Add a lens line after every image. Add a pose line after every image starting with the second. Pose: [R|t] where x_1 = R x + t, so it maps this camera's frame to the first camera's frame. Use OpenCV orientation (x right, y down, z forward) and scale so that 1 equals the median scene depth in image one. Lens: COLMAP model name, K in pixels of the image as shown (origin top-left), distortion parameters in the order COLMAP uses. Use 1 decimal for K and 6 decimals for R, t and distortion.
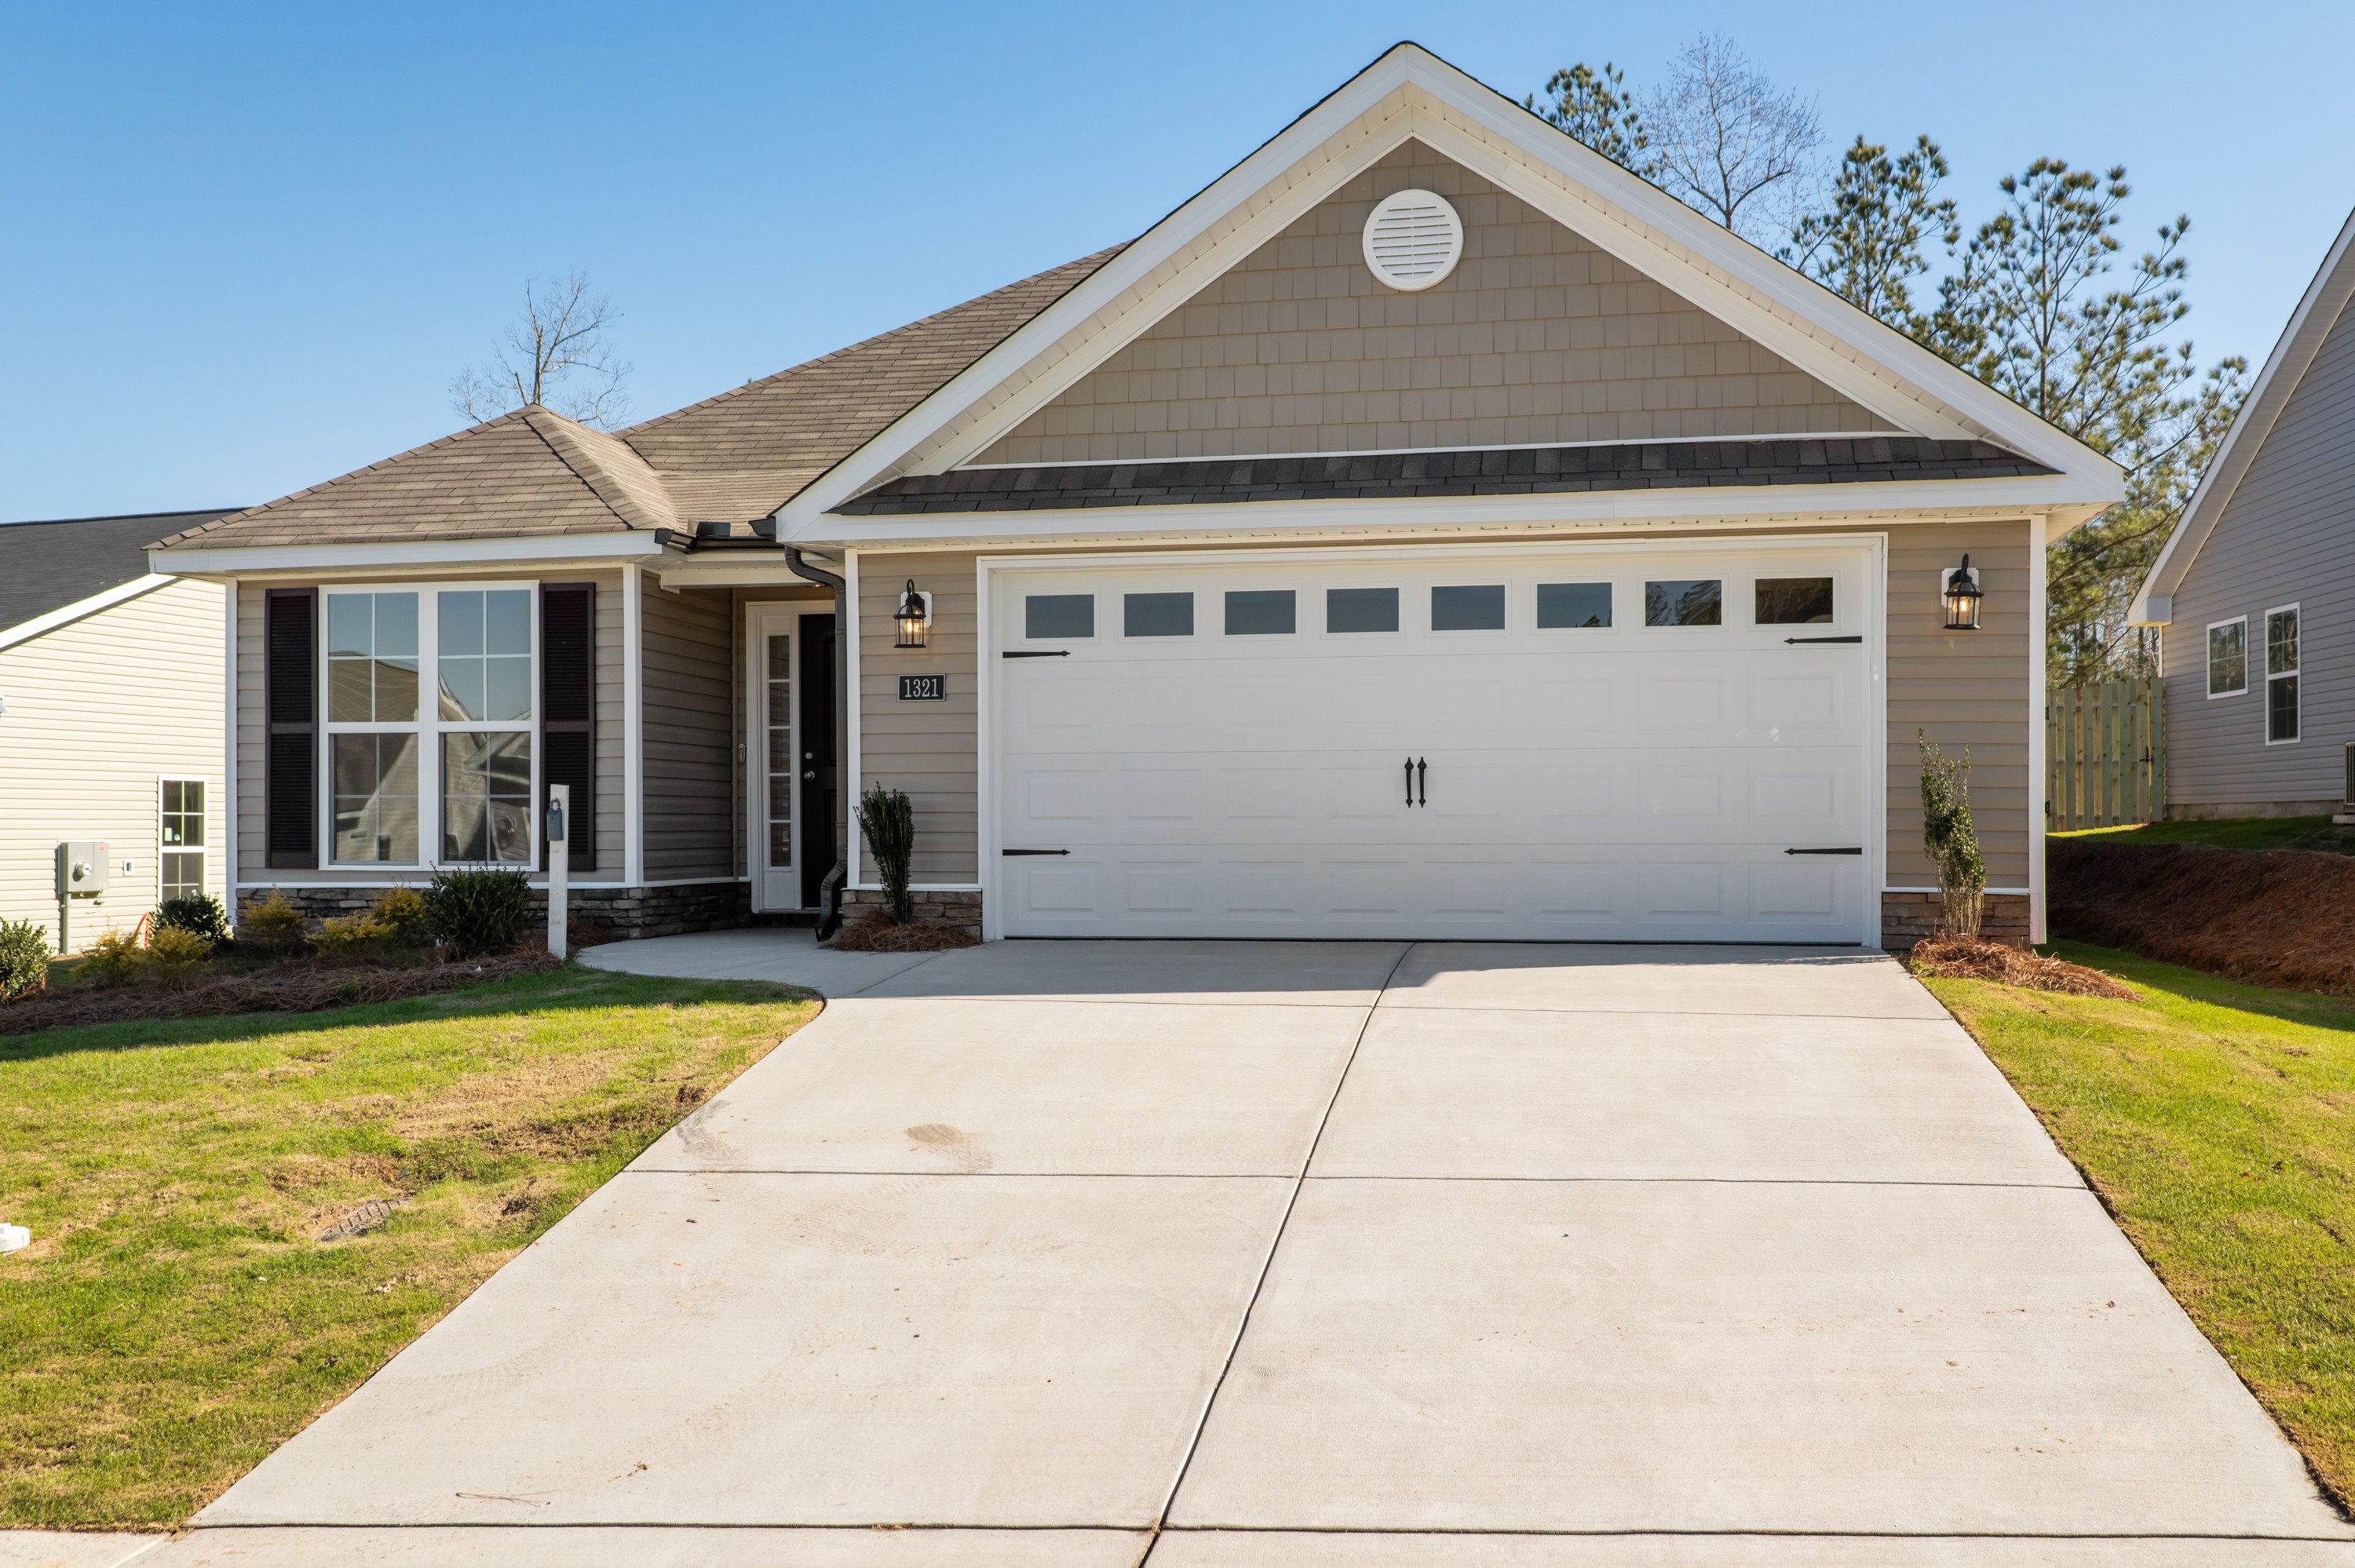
lens RADIAL K [[2228.0, 0, 1176.4], [0, 2228.0, 791.6], [0, 0, 1]] dist [-0.002958, -0.001304]
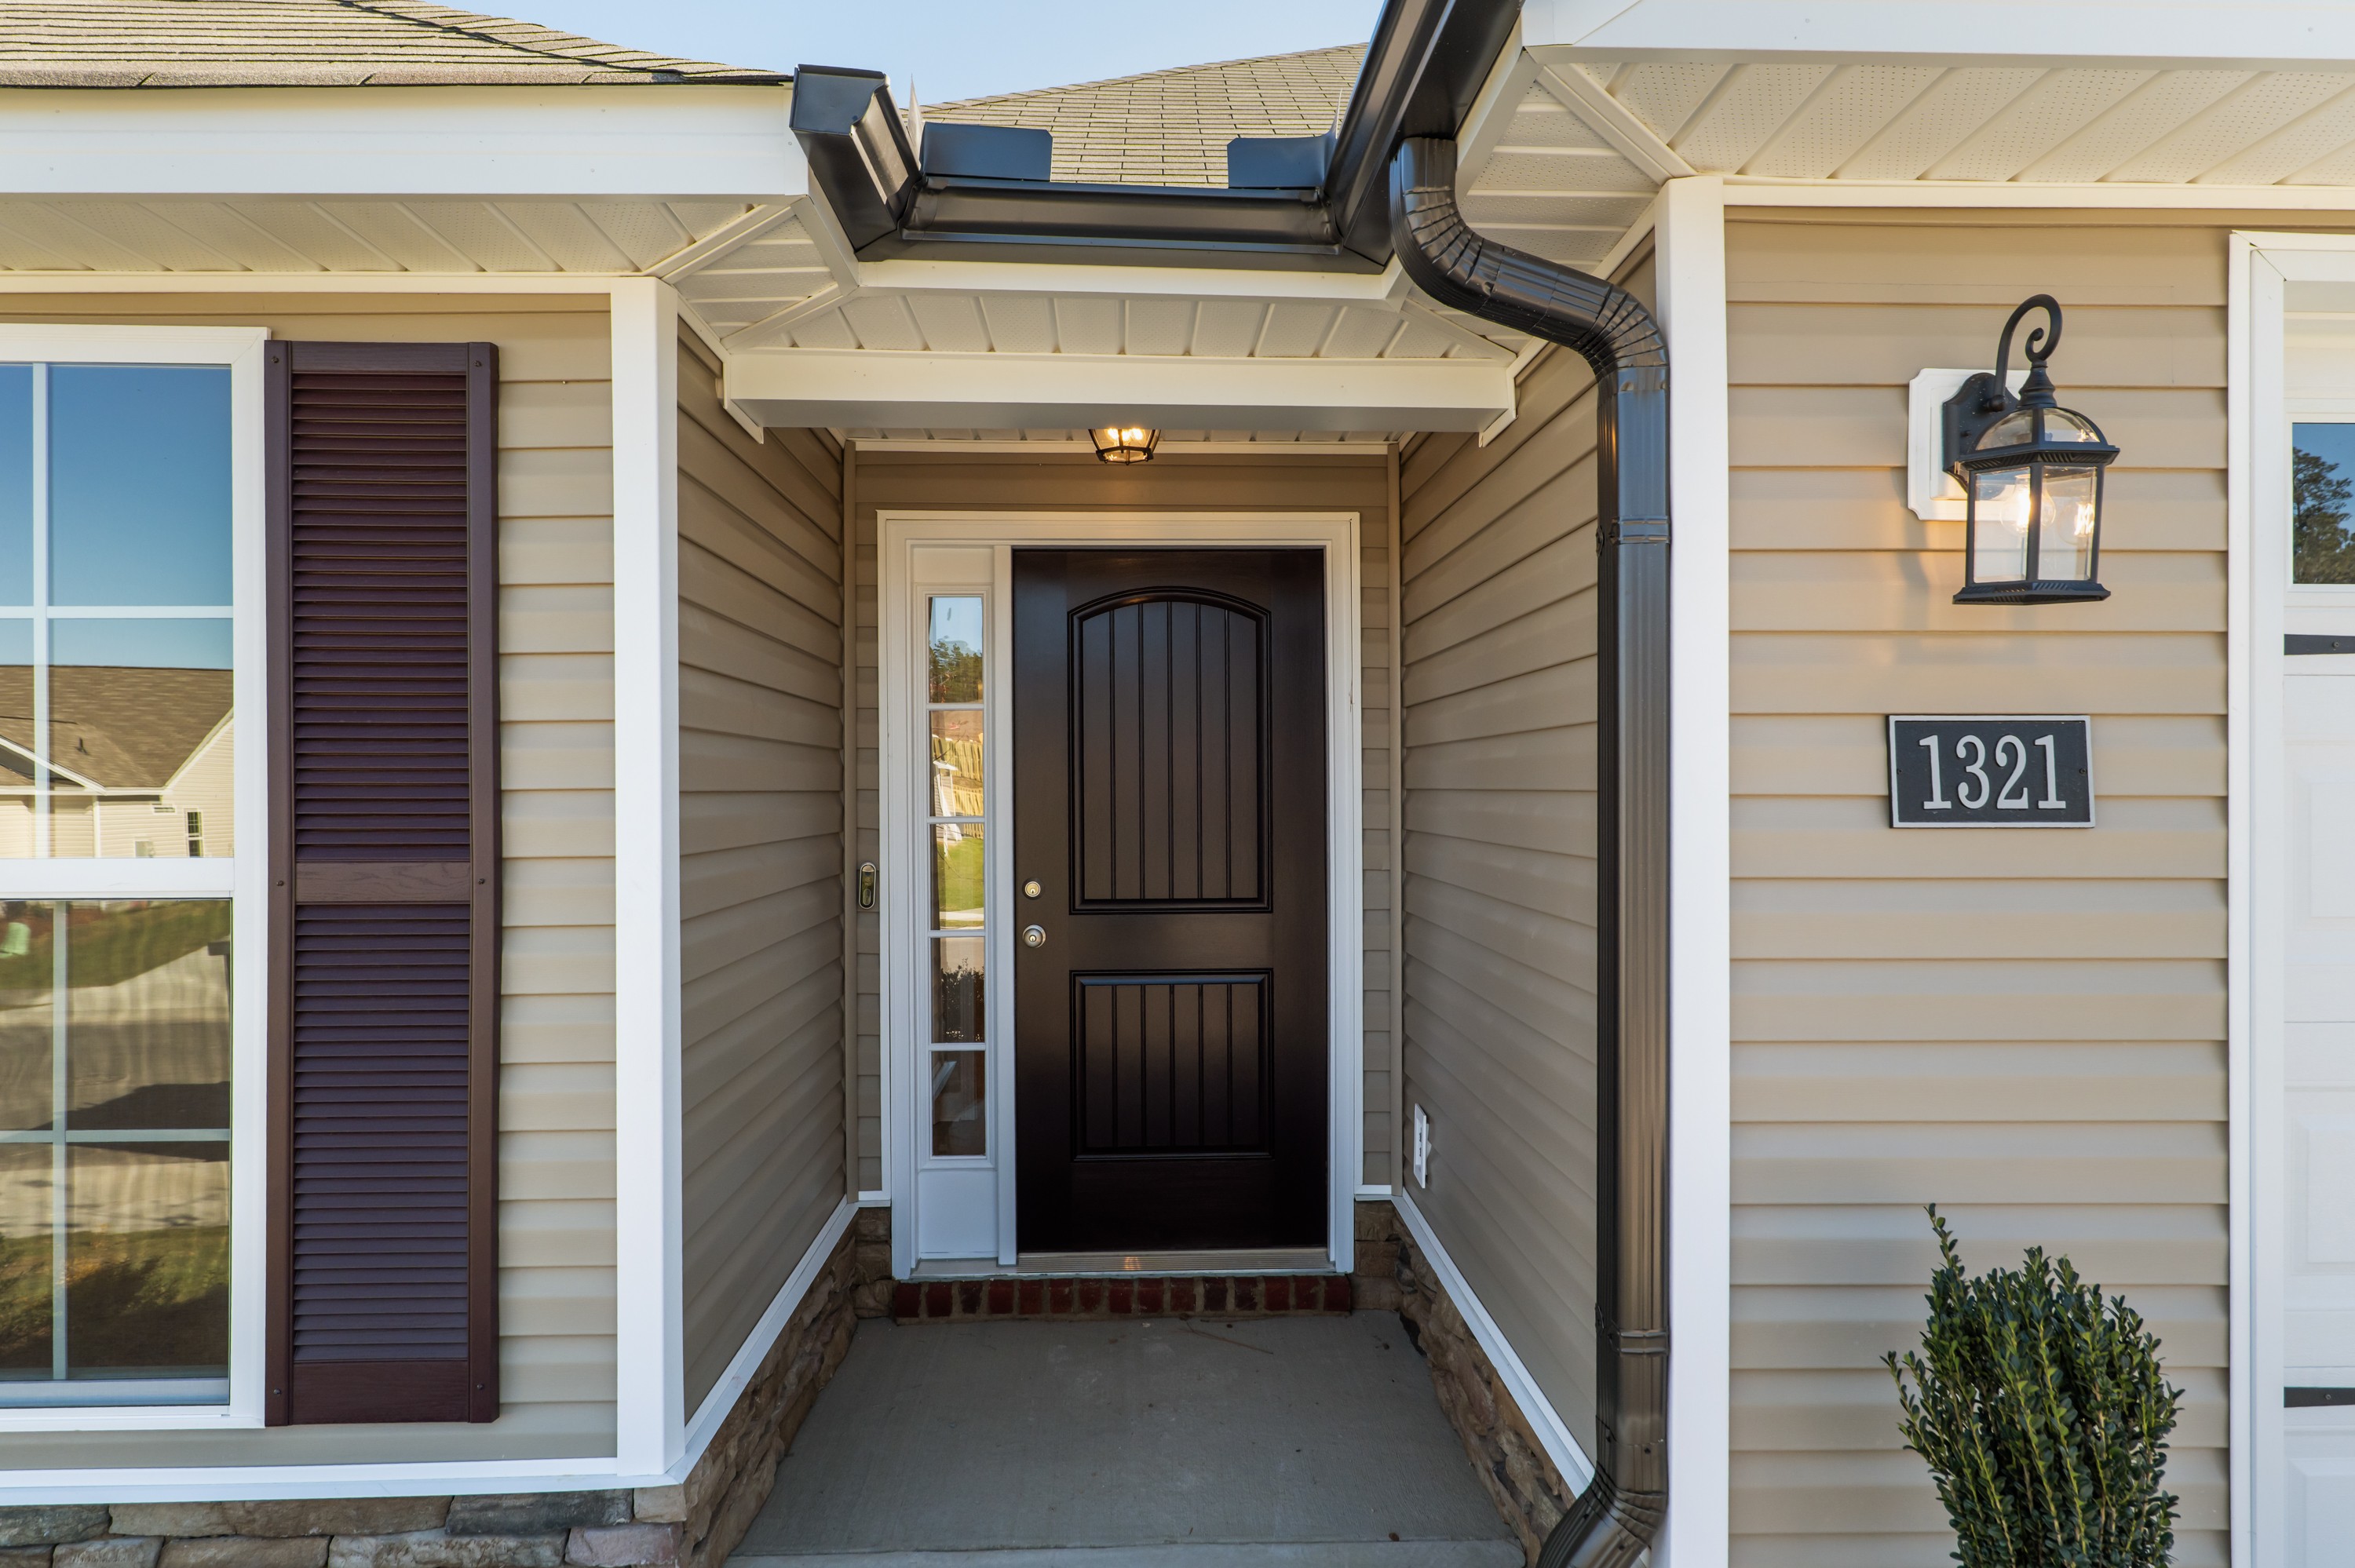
lens RADIAL K [[1413.5, 0, 1177.1], [0, 1413.5, 778.6], [0, 0, 1]] dist [0.006128, 0.001347]
pose [[0.972609, 0.002893, 0.232429, -0.220747], [-0.005748, 0.999916, 0.011610, -0.044028], [-0.232376, -0.012628, 0.972544, 0.814483]]
